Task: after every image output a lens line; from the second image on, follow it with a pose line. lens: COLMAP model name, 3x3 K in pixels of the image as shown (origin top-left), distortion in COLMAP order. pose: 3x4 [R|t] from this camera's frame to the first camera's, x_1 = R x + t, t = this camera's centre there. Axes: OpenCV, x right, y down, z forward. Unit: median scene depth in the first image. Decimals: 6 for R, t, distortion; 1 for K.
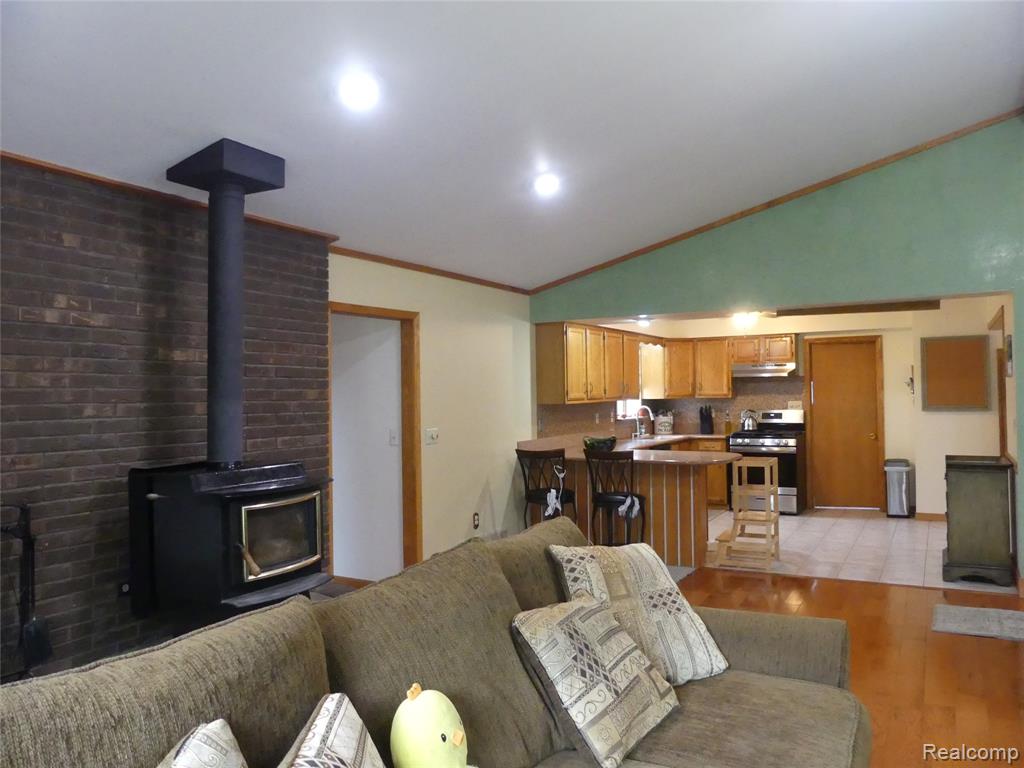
lens RADIAL K [[768.4, 0, 512.3], [0, 768.4, 383.7], [0, 0, 1]] dist [-0.049081, 0.013244]
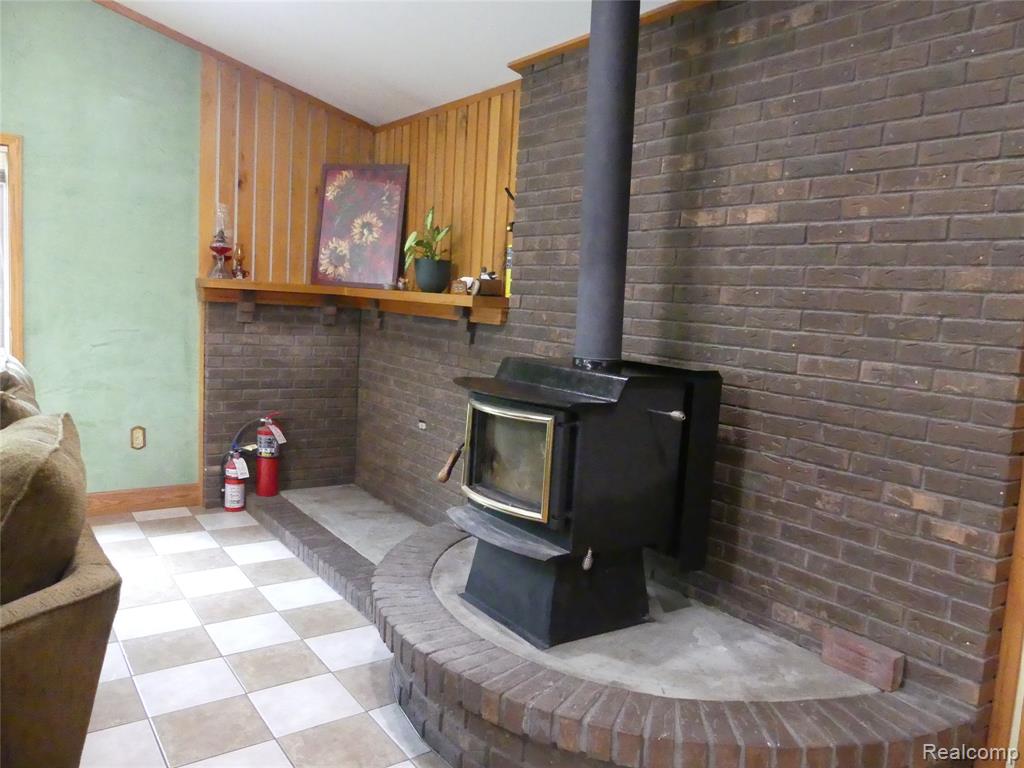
lens RADIAL K [[768.4, 0, 511.0], [0, 768.4, 386.1], [0, 0, 1]] dist [-0.049081, 0.013244]
pose [[-0.439343, 0.090819, -0.893717, 0.300578], [-0.034383, 0.992447, 0.117754, 0.040795], [0.897661, 0.082463, -0.432903, 1.174923]]
